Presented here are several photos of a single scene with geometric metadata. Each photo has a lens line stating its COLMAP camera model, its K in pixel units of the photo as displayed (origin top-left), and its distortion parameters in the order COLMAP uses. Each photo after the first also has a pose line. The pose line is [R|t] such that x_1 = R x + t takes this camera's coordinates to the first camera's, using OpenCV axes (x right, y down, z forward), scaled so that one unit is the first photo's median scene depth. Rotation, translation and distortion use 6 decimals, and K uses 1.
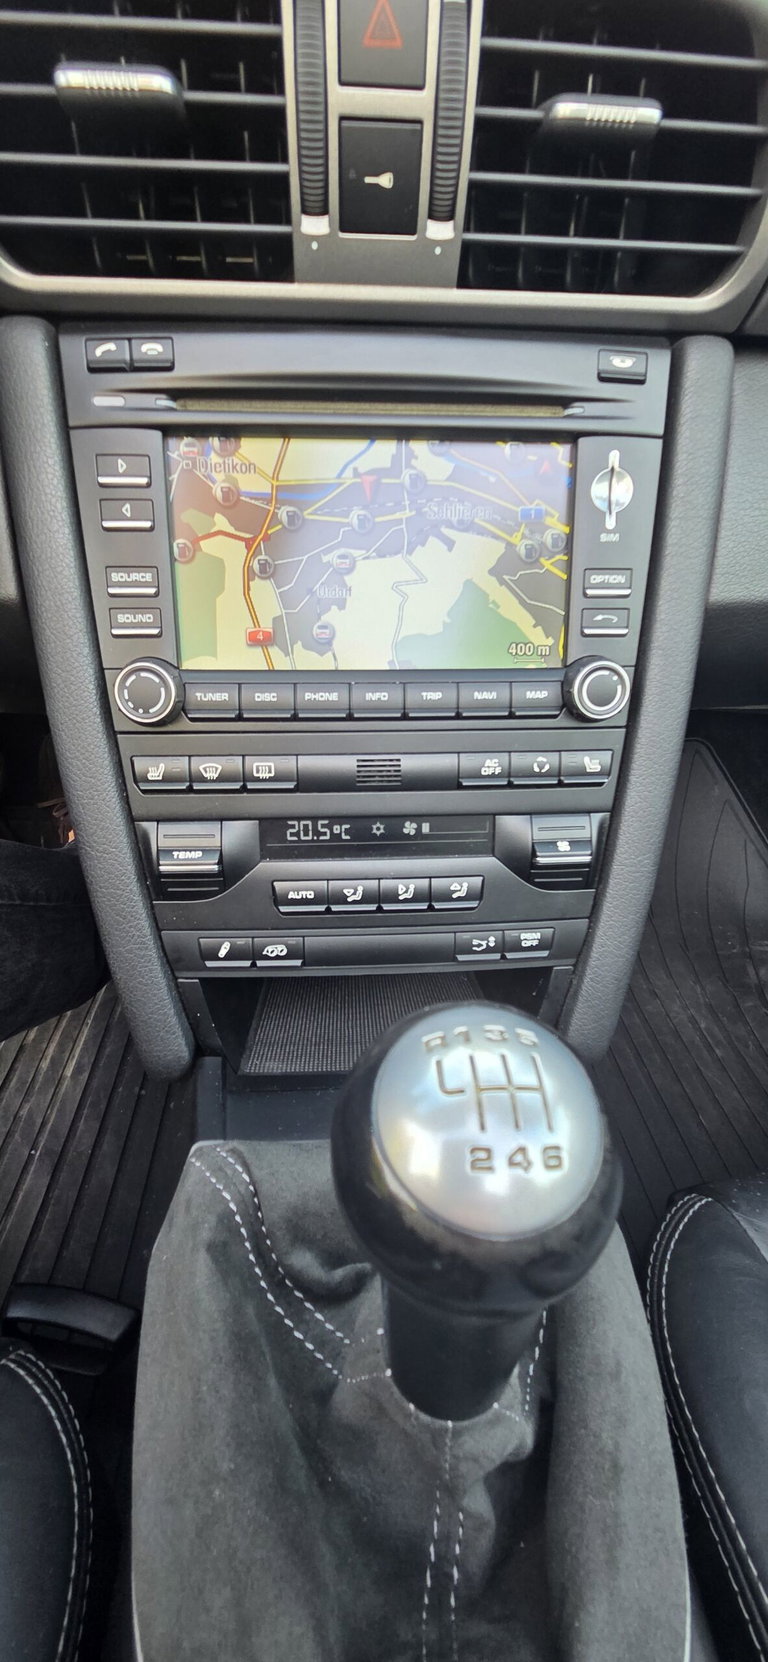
lens RADIAL K [[727.9, 0, 357.4], [0, 727.9, 827.4], [0, 0, 1]] dist [0.000313, 0.000038]
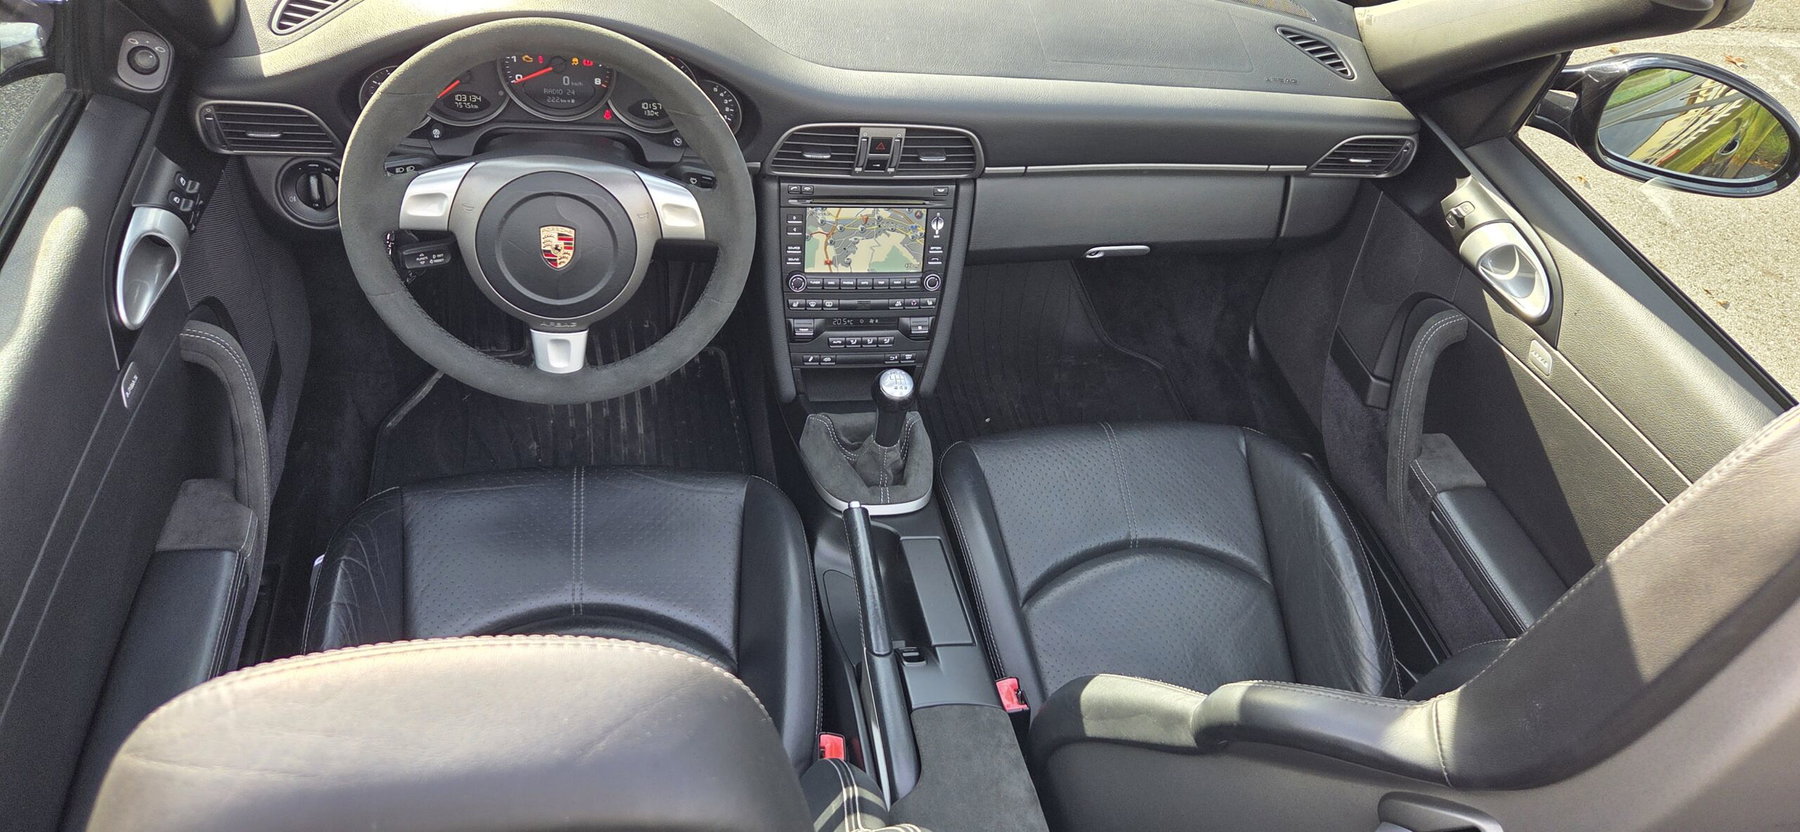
lens RADIAL K [[1091.3, 0, 900.0], [0, 1091.3, 416.0], [0, 0, 1]] dist [-0.000156, -0.000015]
pose [[0.983013, 0.000957, 0.183536, -0.687155], [-0.040768, 0.976144, 0.213262, -0.622516], [-0.178953, -0.217122, 0.959601, -3.703402]]
